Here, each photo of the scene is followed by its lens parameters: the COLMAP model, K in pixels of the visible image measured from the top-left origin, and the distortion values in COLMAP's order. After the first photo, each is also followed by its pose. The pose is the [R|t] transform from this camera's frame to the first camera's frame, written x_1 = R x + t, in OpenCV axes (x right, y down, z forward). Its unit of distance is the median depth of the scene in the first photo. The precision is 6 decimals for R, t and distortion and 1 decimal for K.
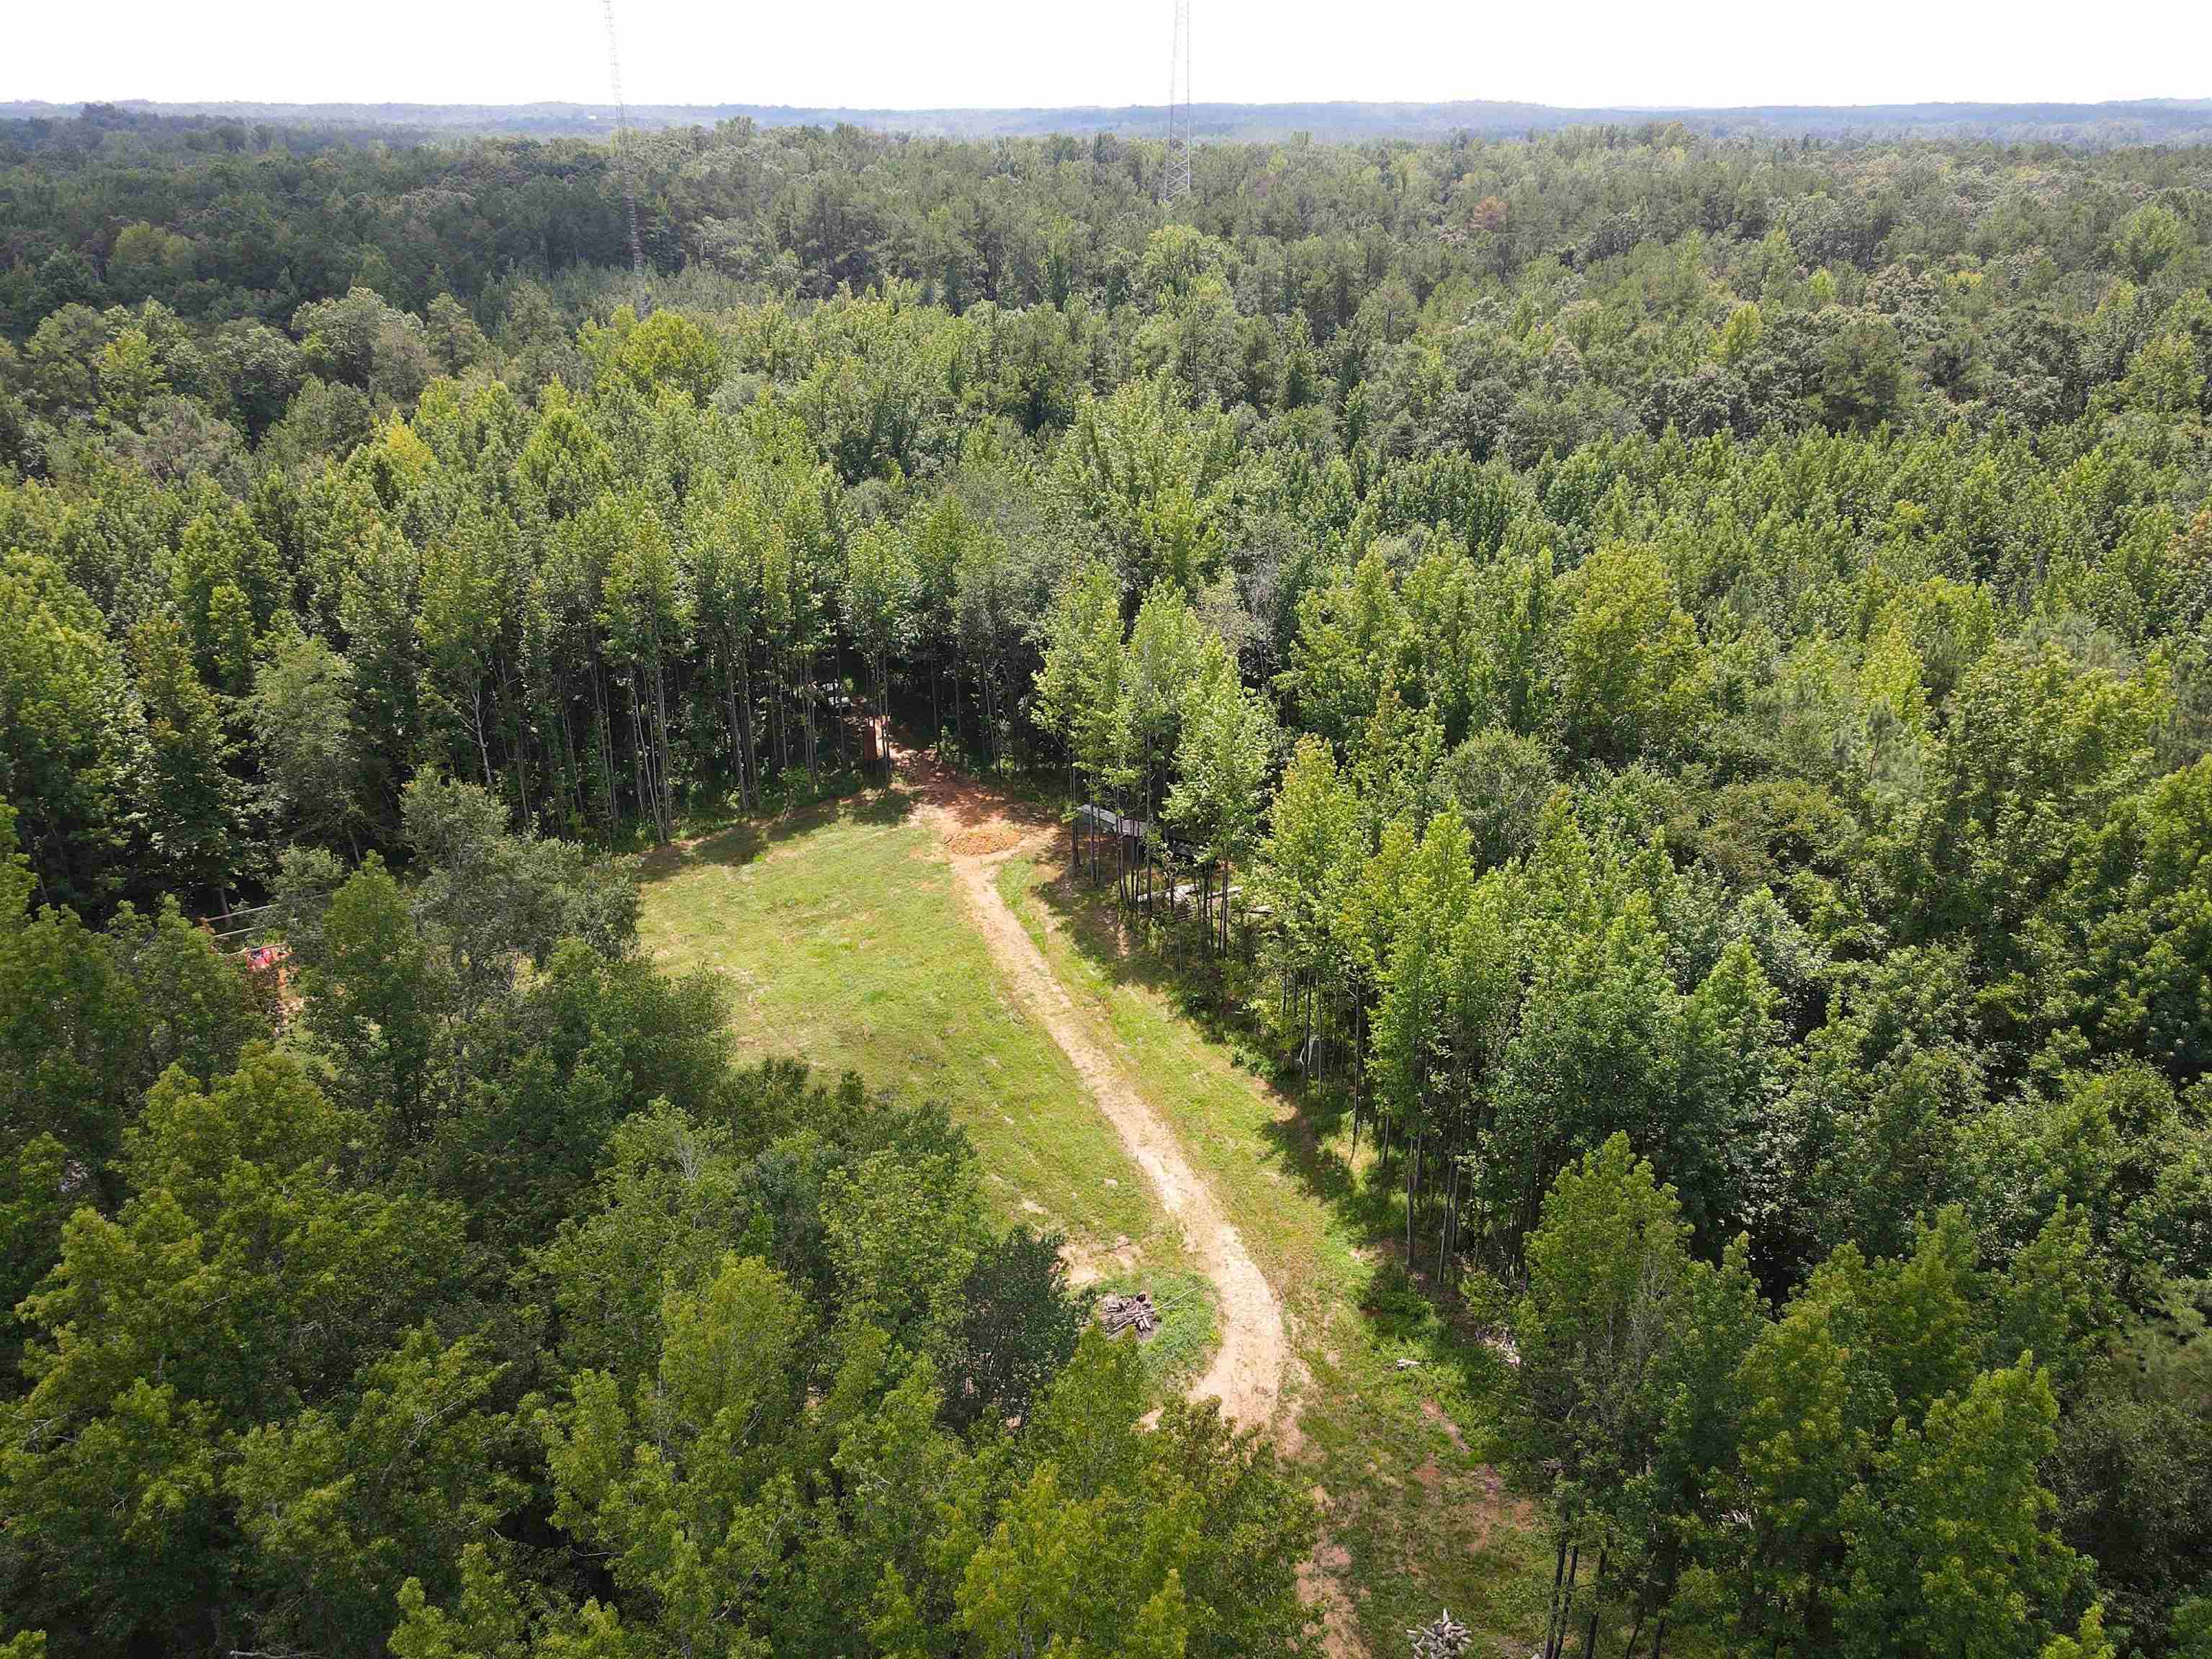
lens RADIAL K [[1546.6, 0, 1100.3], [0, 1546.6, 827.3], [0, 0, 1]] dist [0.000307, 0.000099]
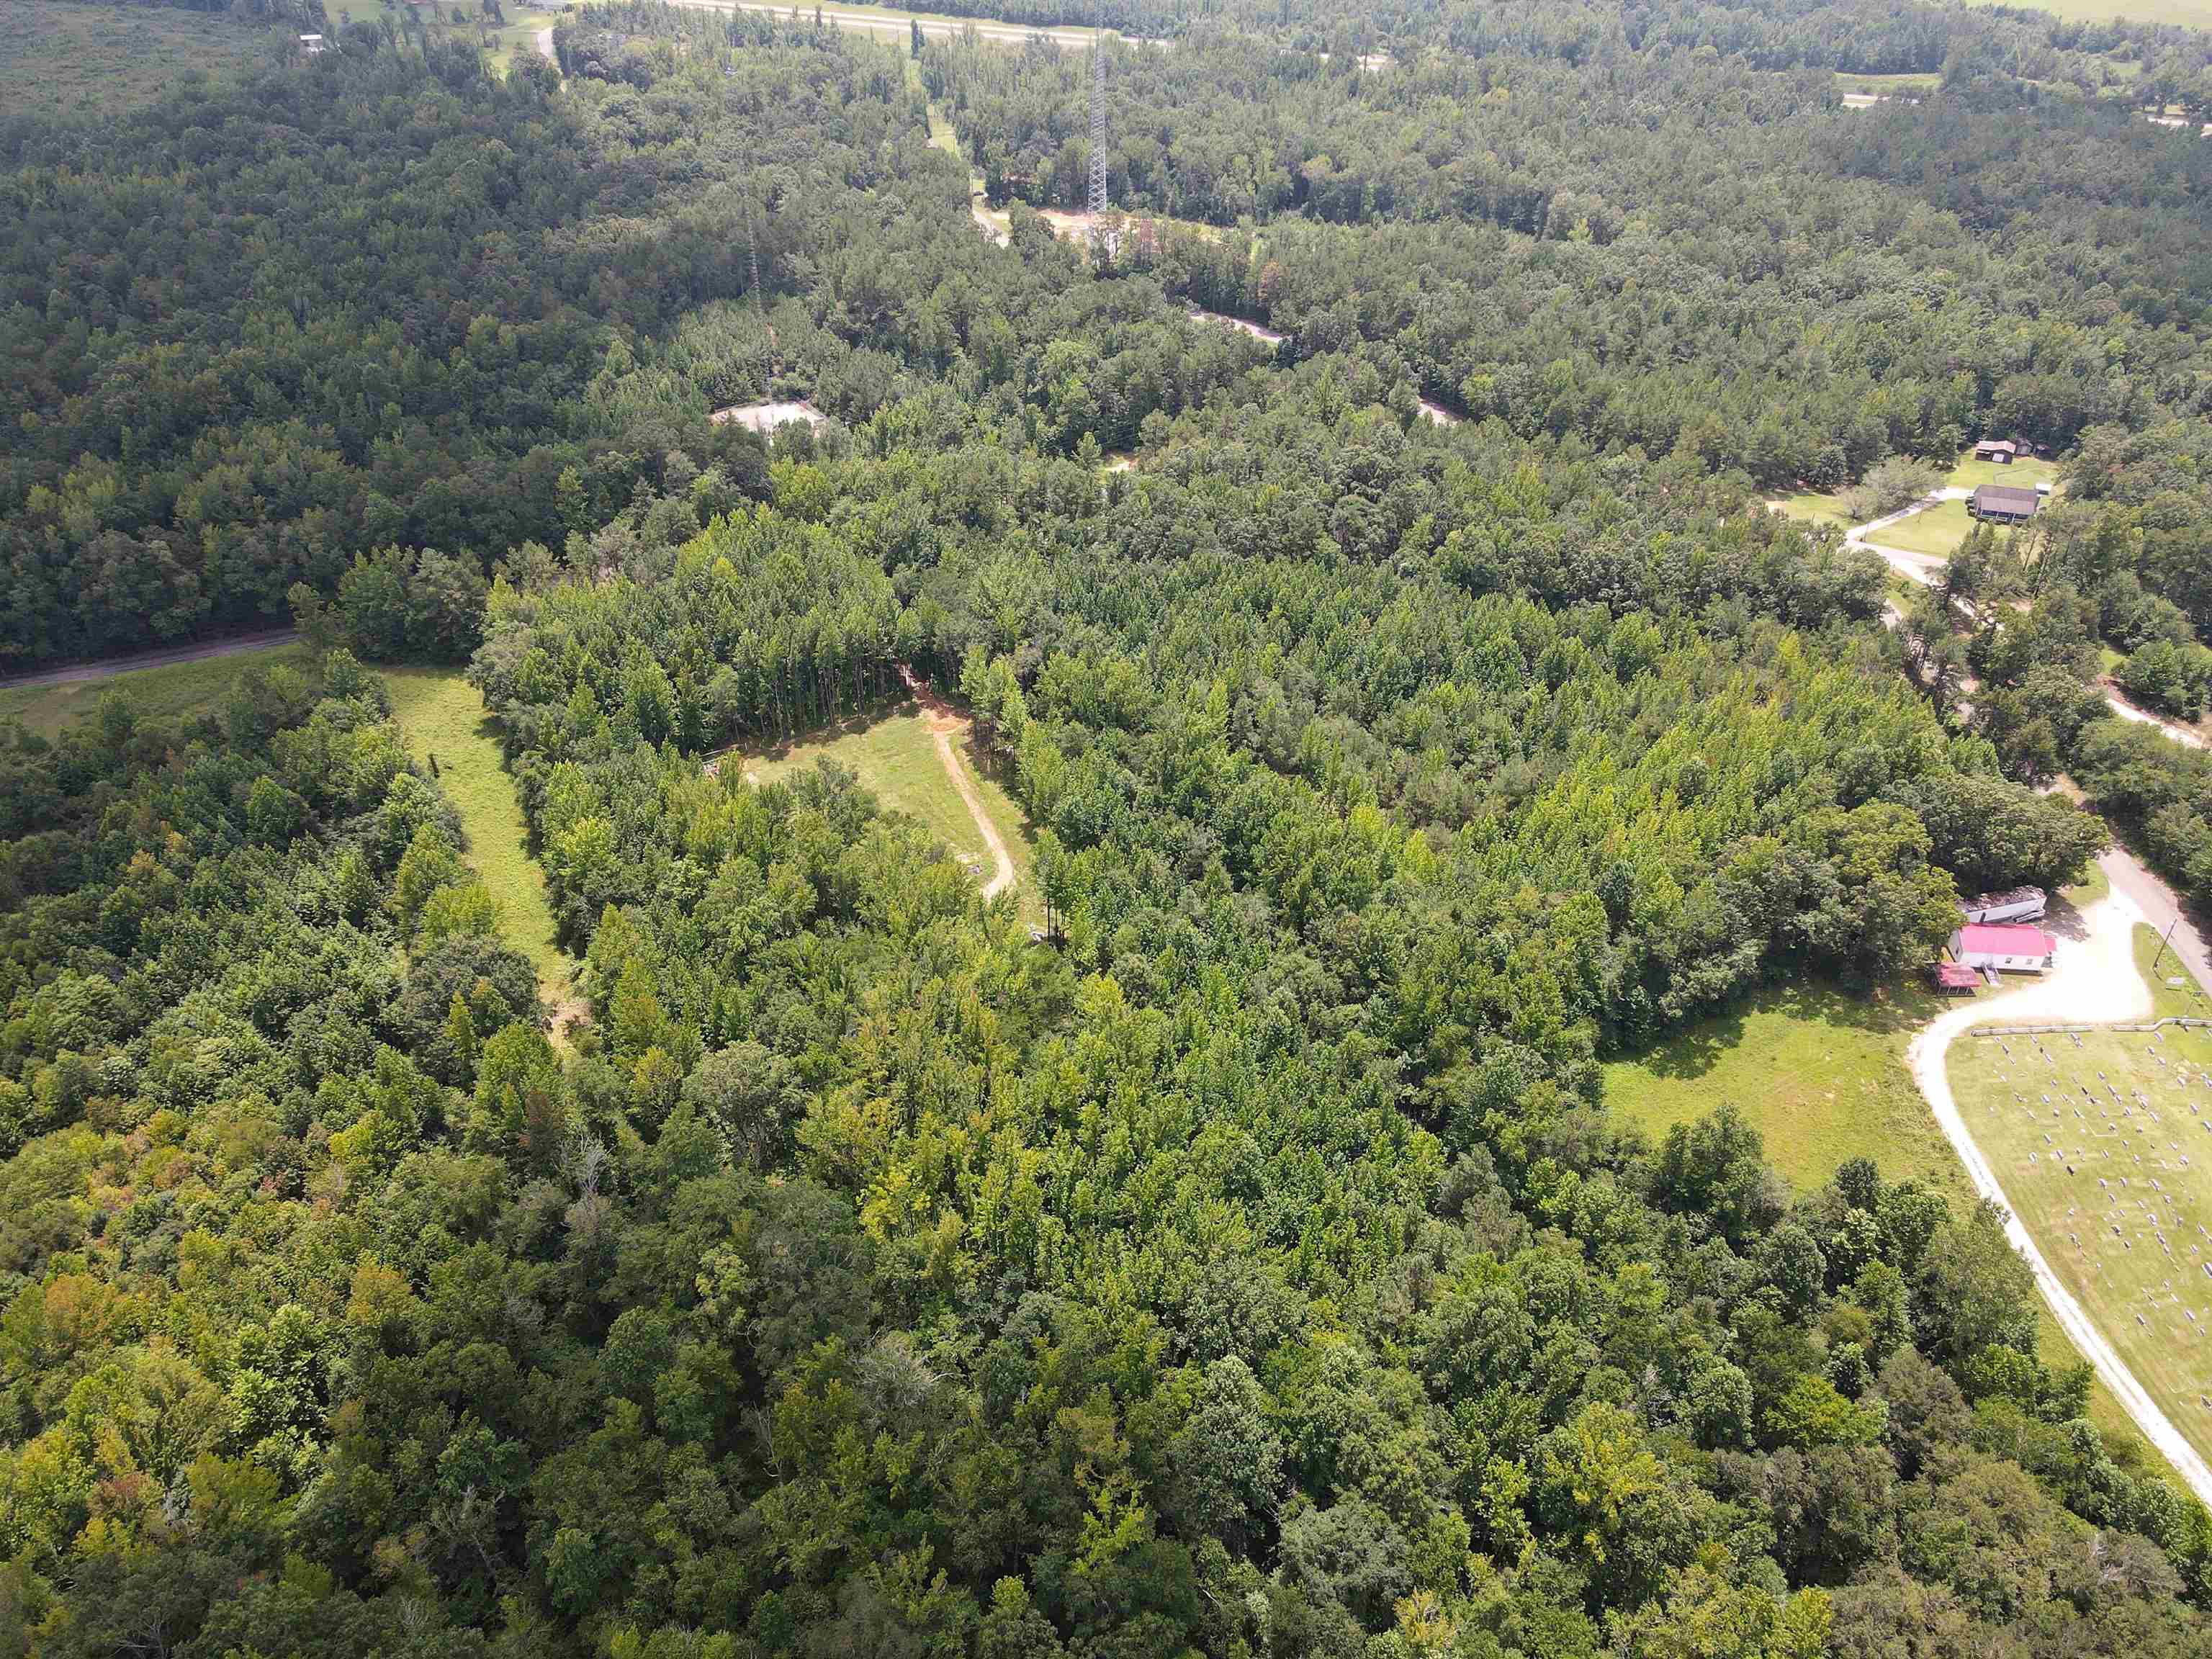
lens RADIAL K [[1546.6, 0, 1108.6], [0, 1546.6, 827.5], [0, 0, 1]] dist [0.000307, 0.000099]
pose [[0.999931, 0.011753, -0.000060, 0.252543], [-0.011522, 0.981297, 0.192153, -0.396976], [0.002317, -0.192139, 0.981365, -2.036398]]
